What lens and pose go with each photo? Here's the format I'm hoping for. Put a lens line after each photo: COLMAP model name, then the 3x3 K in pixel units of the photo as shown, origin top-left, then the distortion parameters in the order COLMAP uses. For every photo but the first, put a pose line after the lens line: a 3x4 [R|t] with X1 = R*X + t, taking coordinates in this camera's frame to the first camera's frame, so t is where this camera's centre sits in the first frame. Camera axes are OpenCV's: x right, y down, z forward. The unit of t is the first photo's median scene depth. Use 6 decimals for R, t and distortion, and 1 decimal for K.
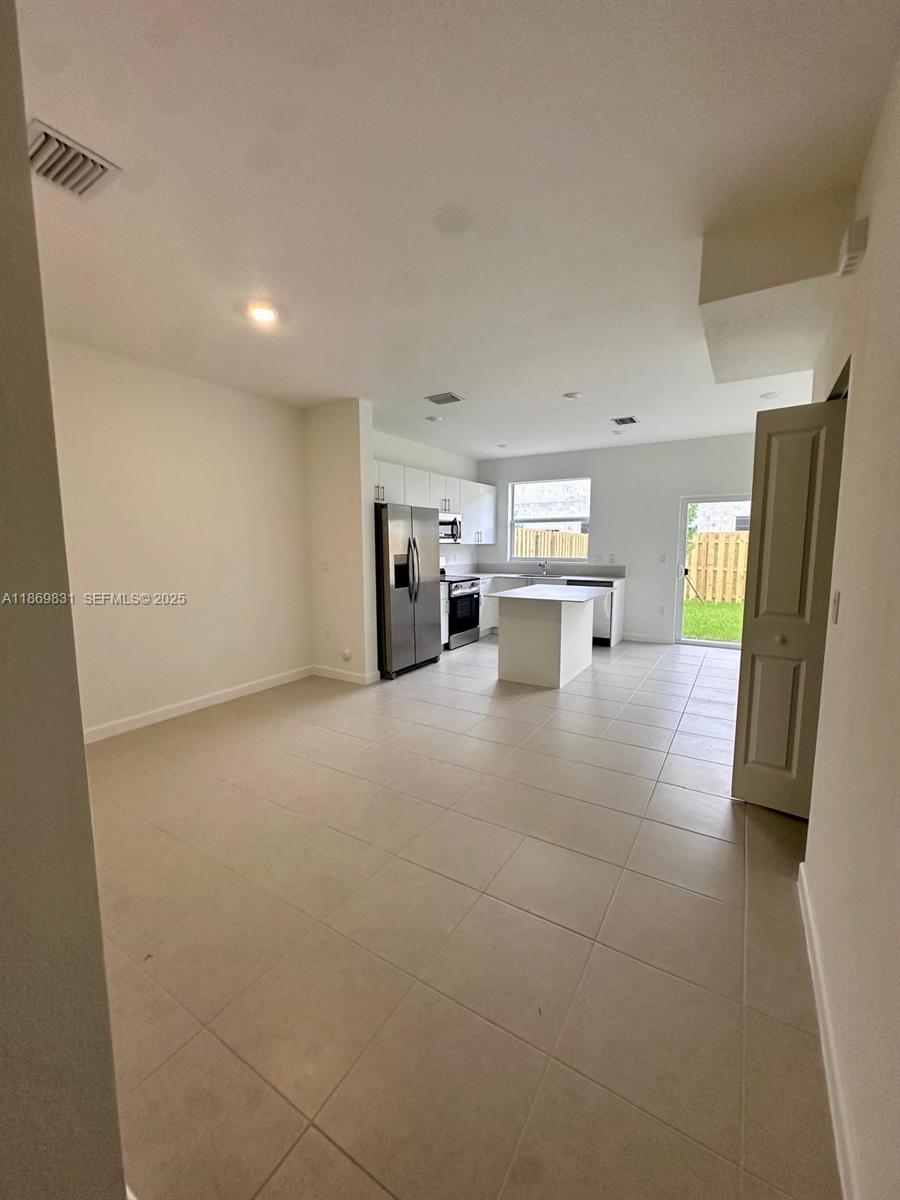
lens RADIAL K [[478.7, 0, 450.9], [0, 478.7, 599.3], [0, 0, 1]] dist [-0.005684, 0.001046]
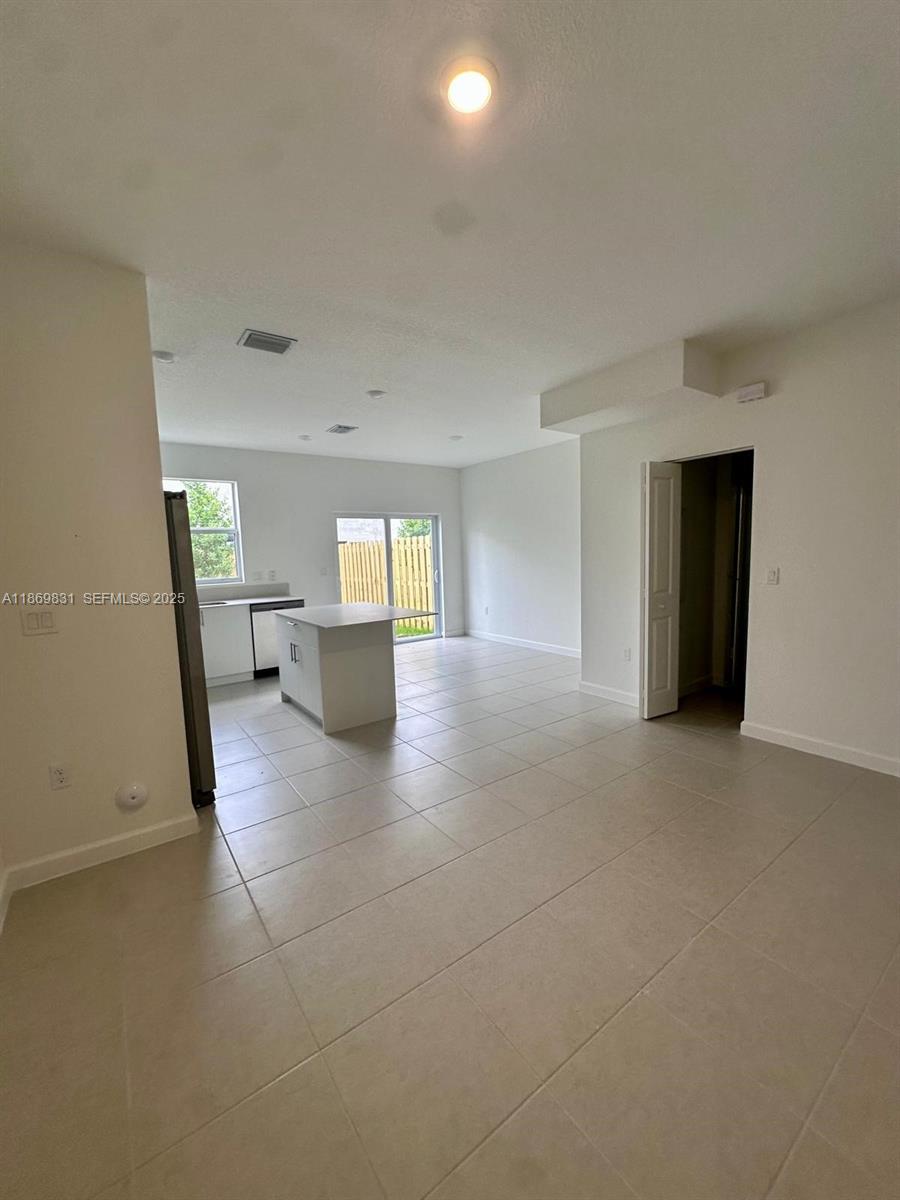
lens RADIAL K [[478.7, 0, 450.9], [0, 478.7, 599.3], [0, 0, 1]] dist [-0.005684, 0.001046]
pose [[0.381967, -0.100889, 0.918652, -0.485808], [0.138883, 0.989001, 0.050869, -0.055348], [-0.913681, 0.108155, 0.391778, 0.471714]]
